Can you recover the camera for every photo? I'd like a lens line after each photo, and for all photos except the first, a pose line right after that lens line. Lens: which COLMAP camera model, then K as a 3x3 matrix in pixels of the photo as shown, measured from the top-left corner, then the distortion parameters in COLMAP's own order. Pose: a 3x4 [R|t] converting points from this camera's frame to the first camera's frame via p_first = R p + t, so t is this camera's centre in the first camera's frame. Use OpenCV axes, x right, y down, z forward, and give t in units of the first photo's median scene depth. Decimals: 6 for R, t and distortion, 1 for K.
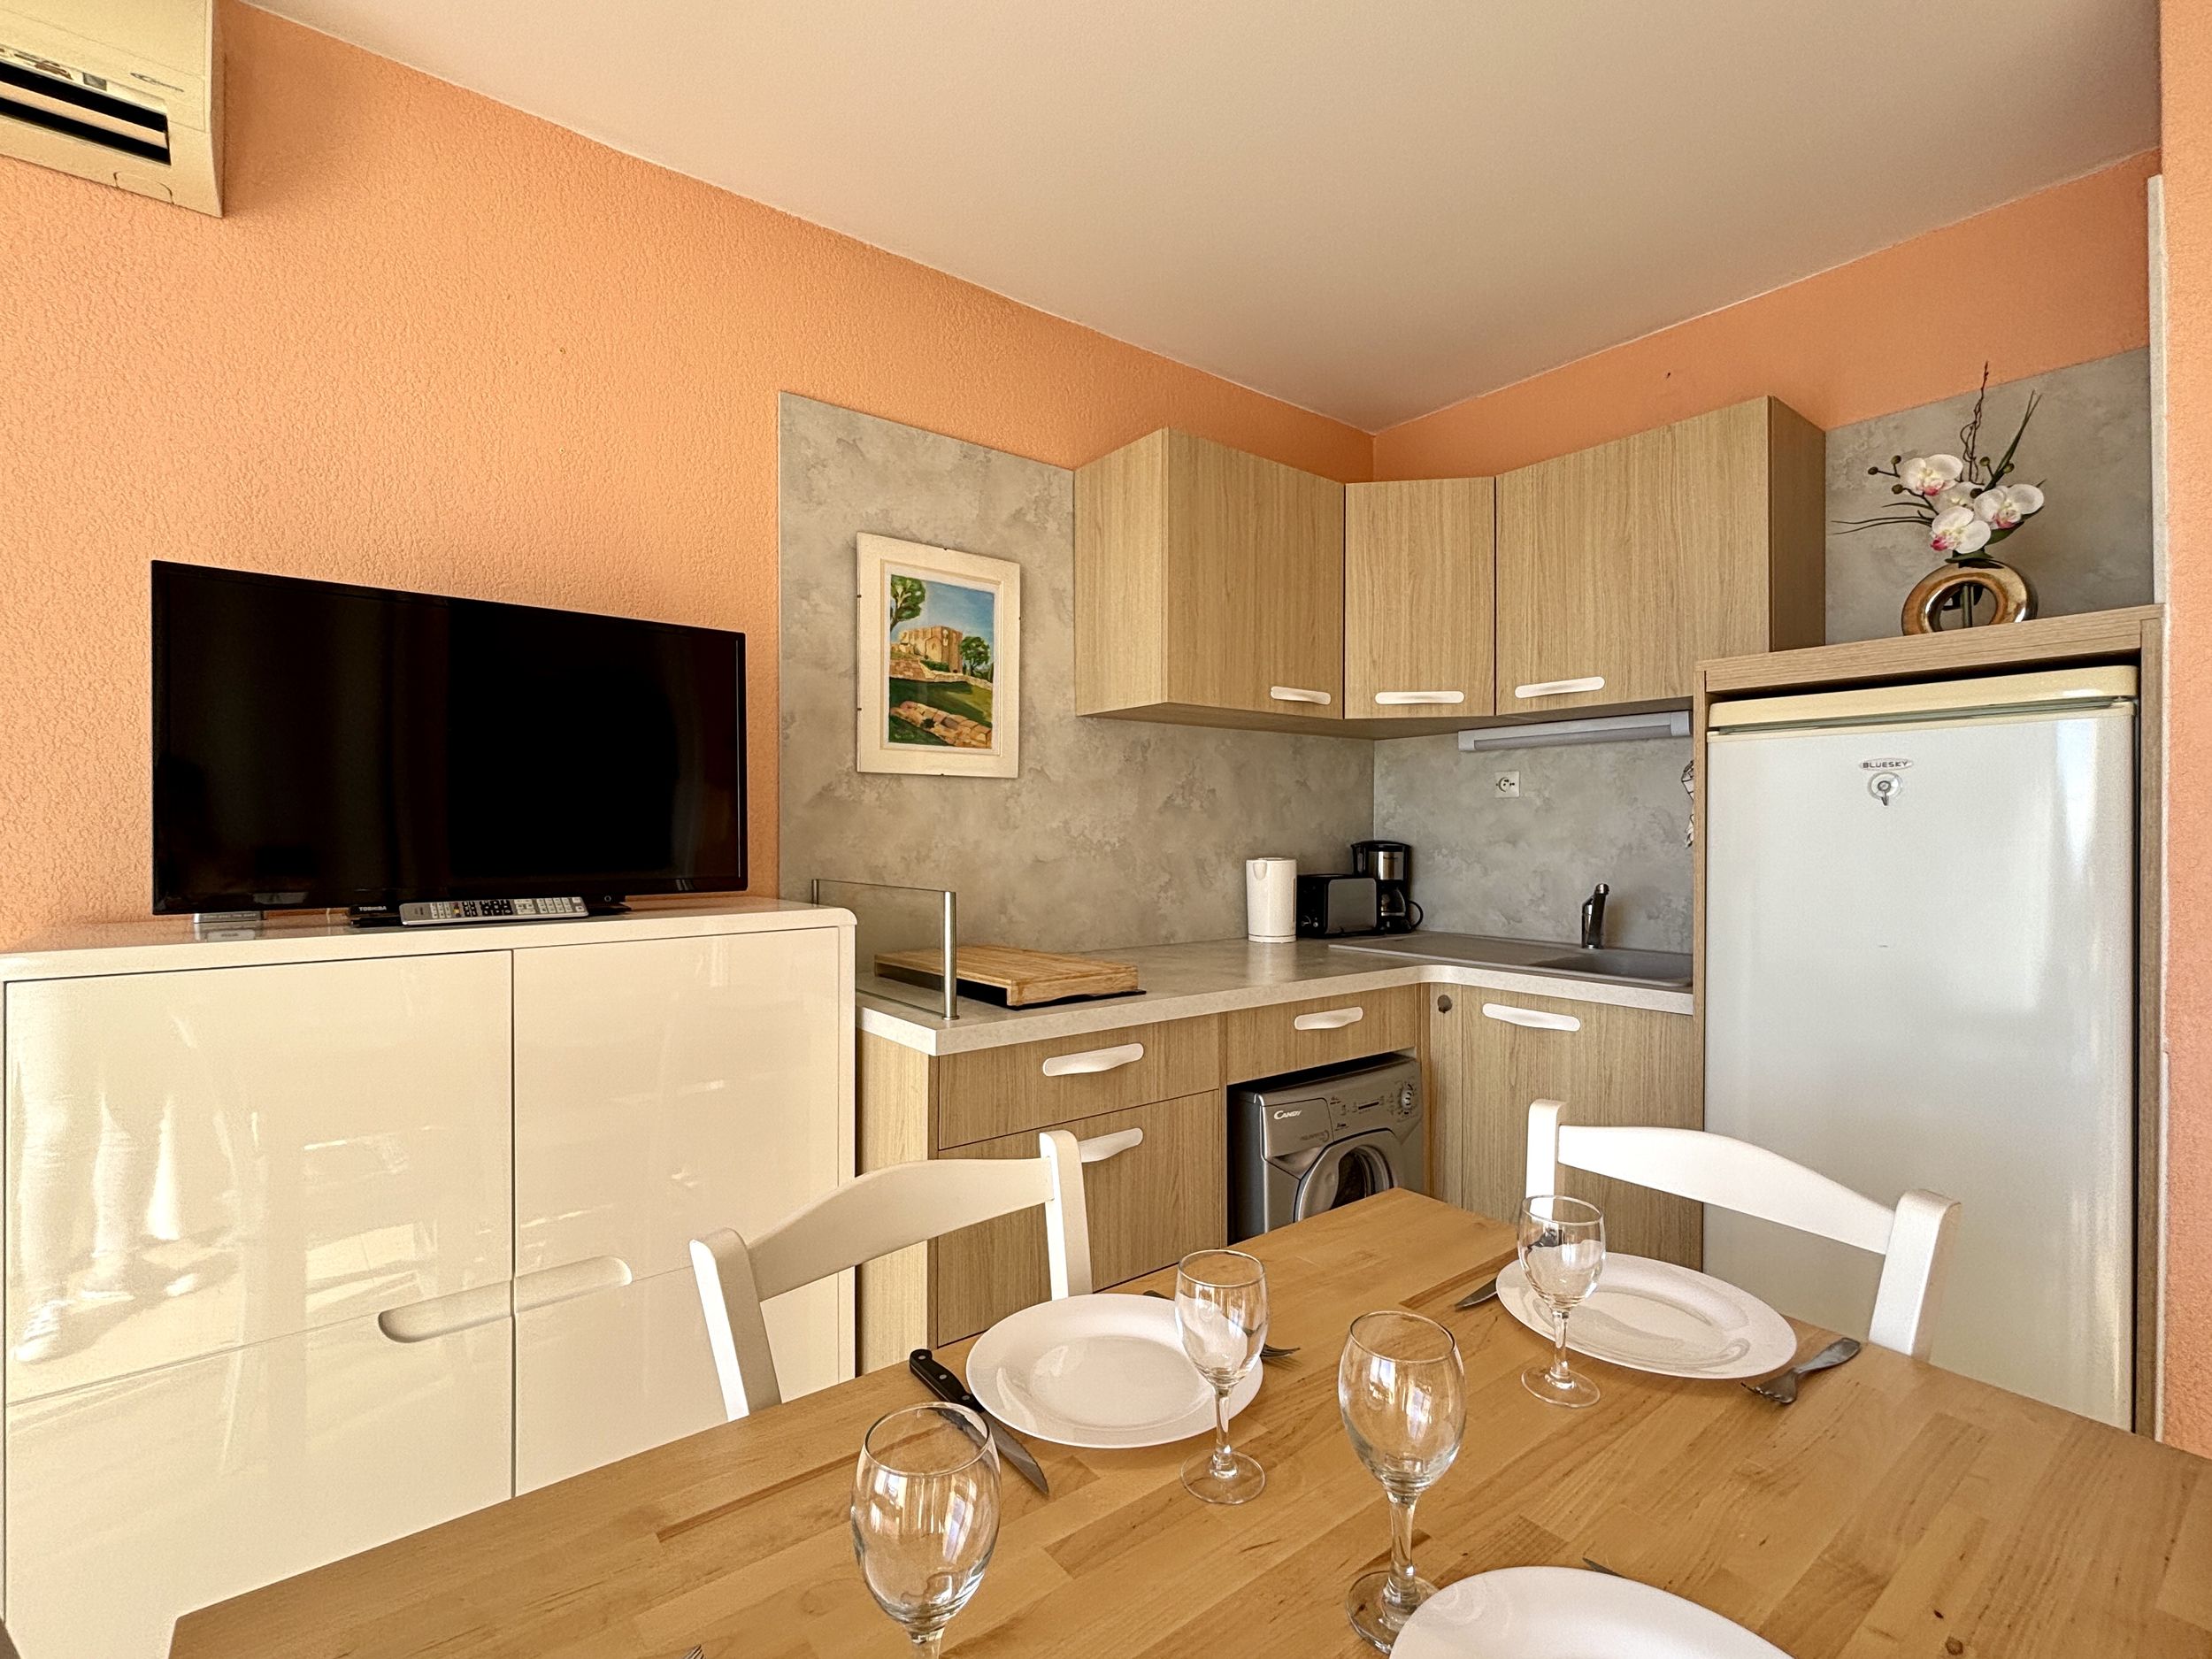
lens RADIAL K [[1009.1, 0, 1092.8], [0, 1009.1, 823.4], [0, 0, 1]] dist [0.022343, 0.001201]
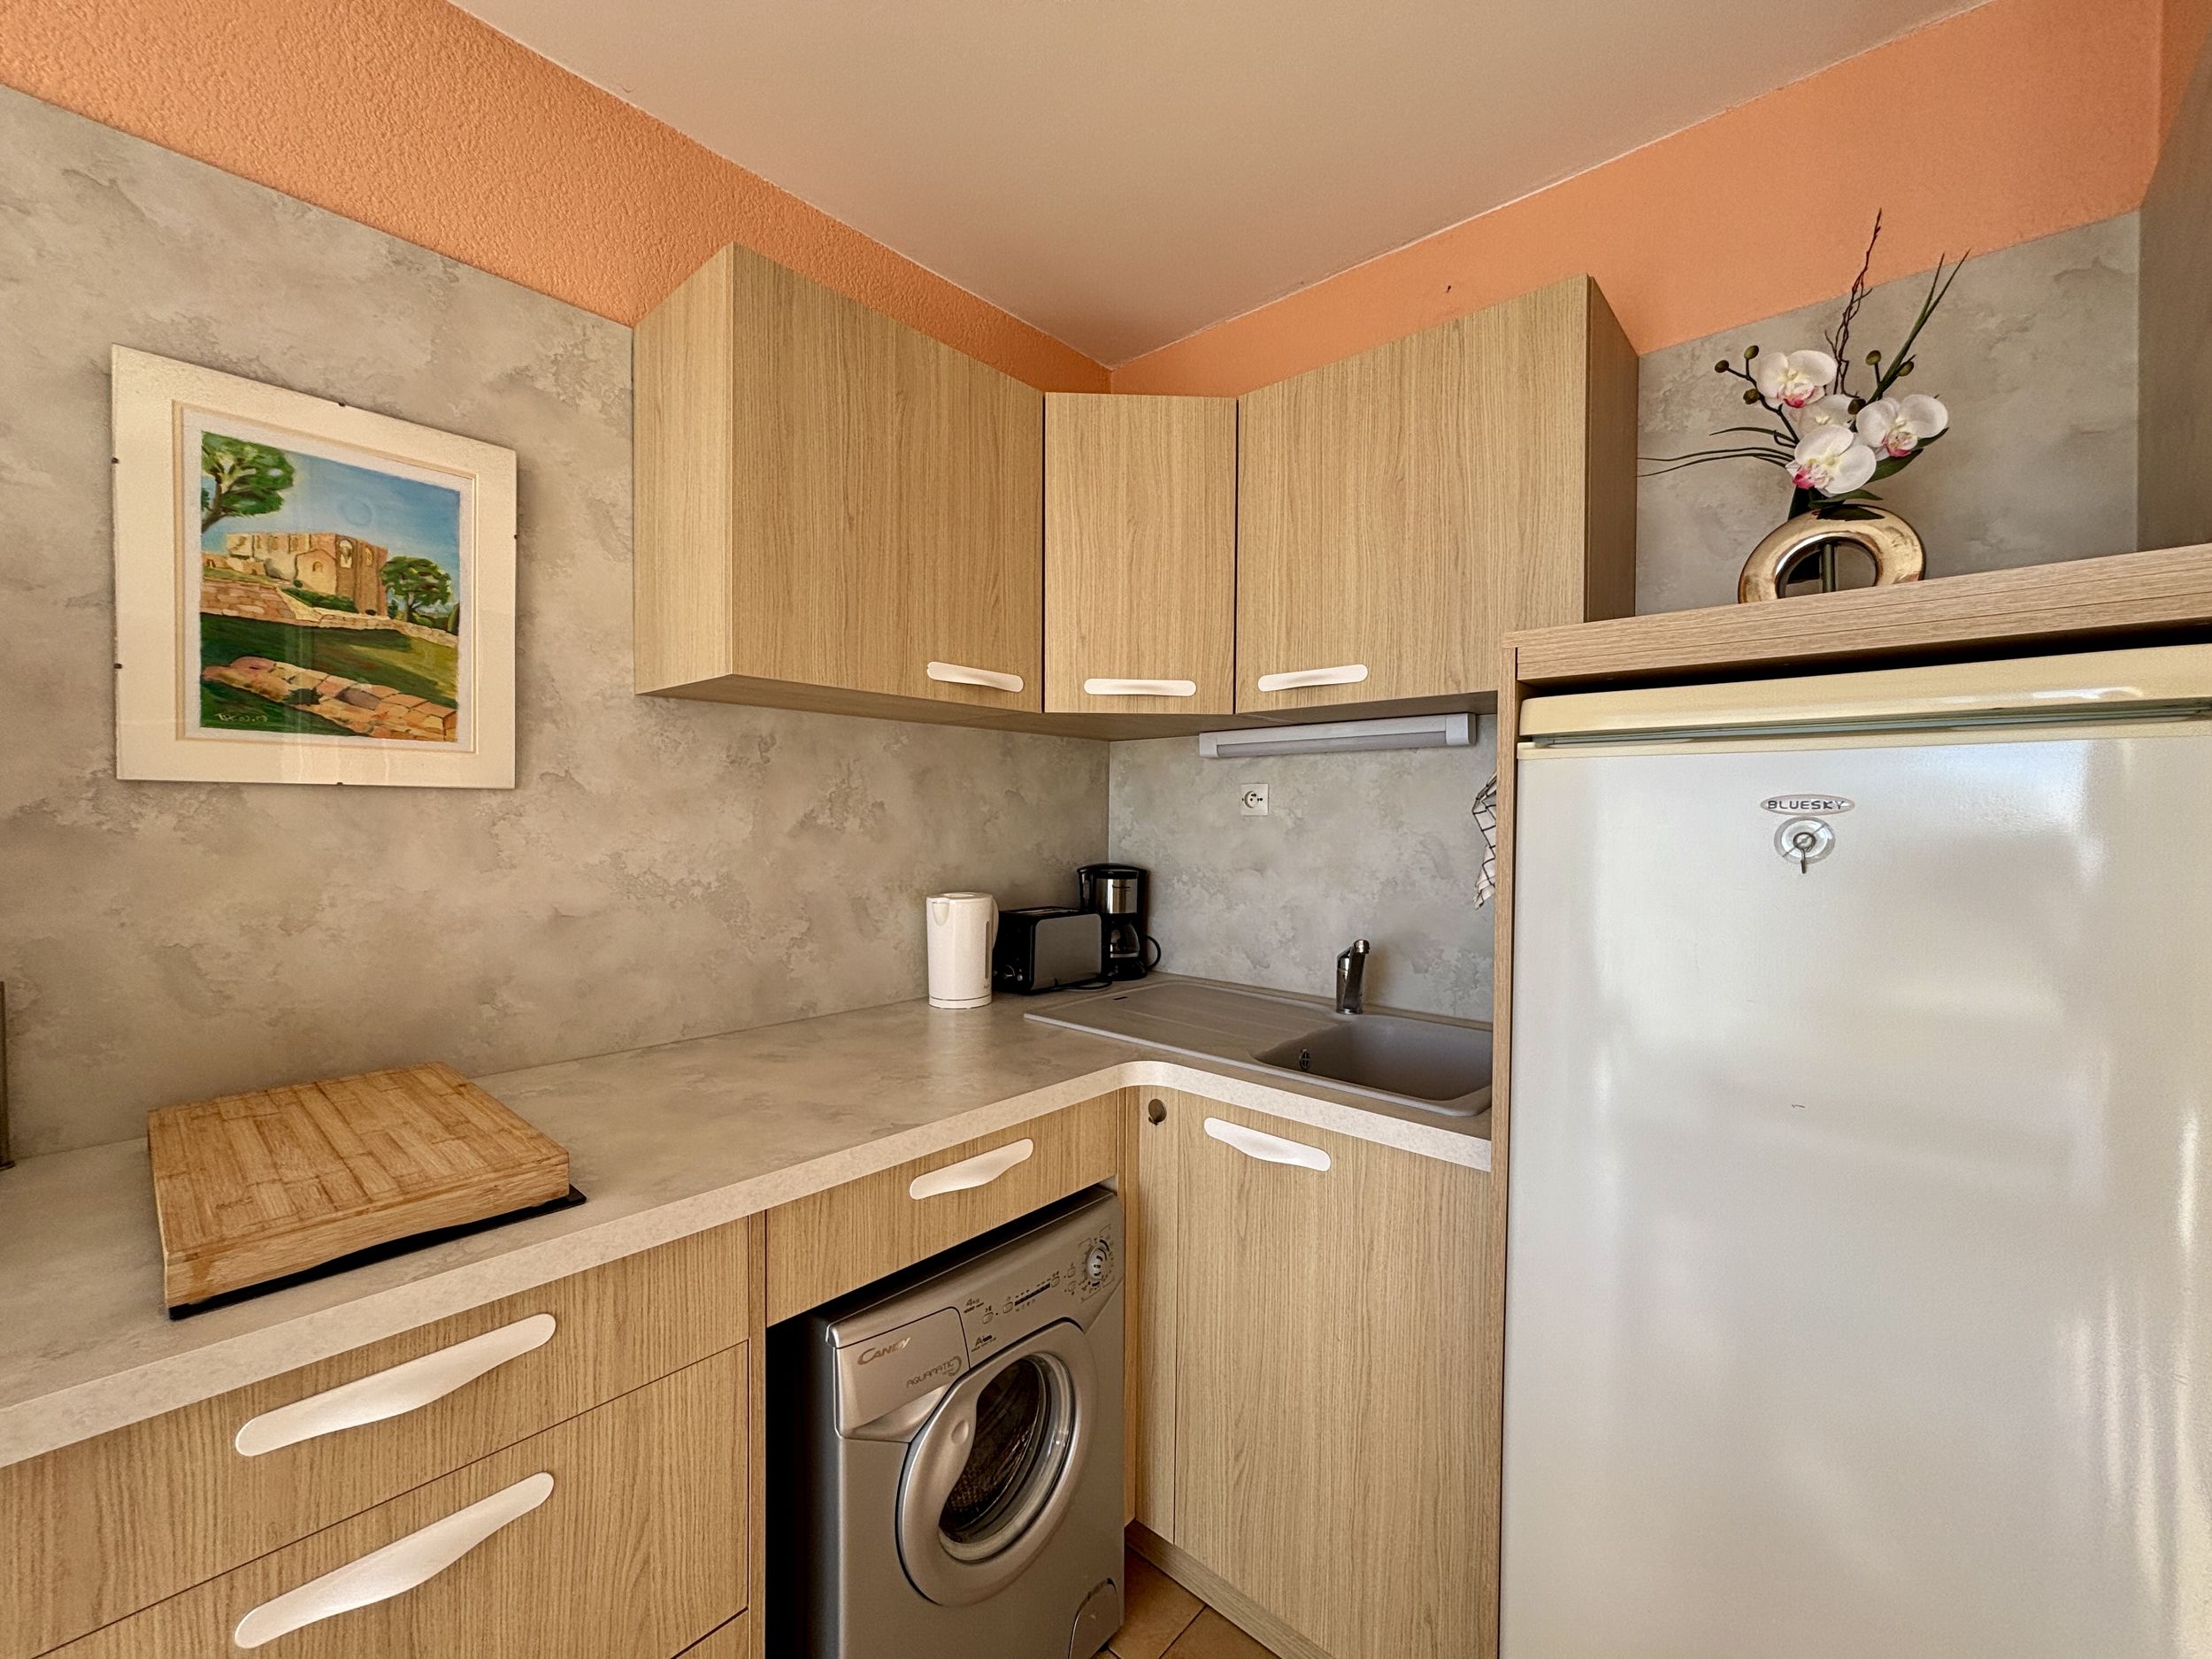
lens RADIAL K [[887.7, 0, 1107.8], [0, 887.7, 820.6], [0, 0, 1]] dist [0.000771, -0.001470]
pose [[0.982384, 0.003930, 0.186831, 0.197721], [-0.006297, 0.999907, 0.012076, -0.035996], [-0.186766, -0.013040, 0.982318, 0.398481]]
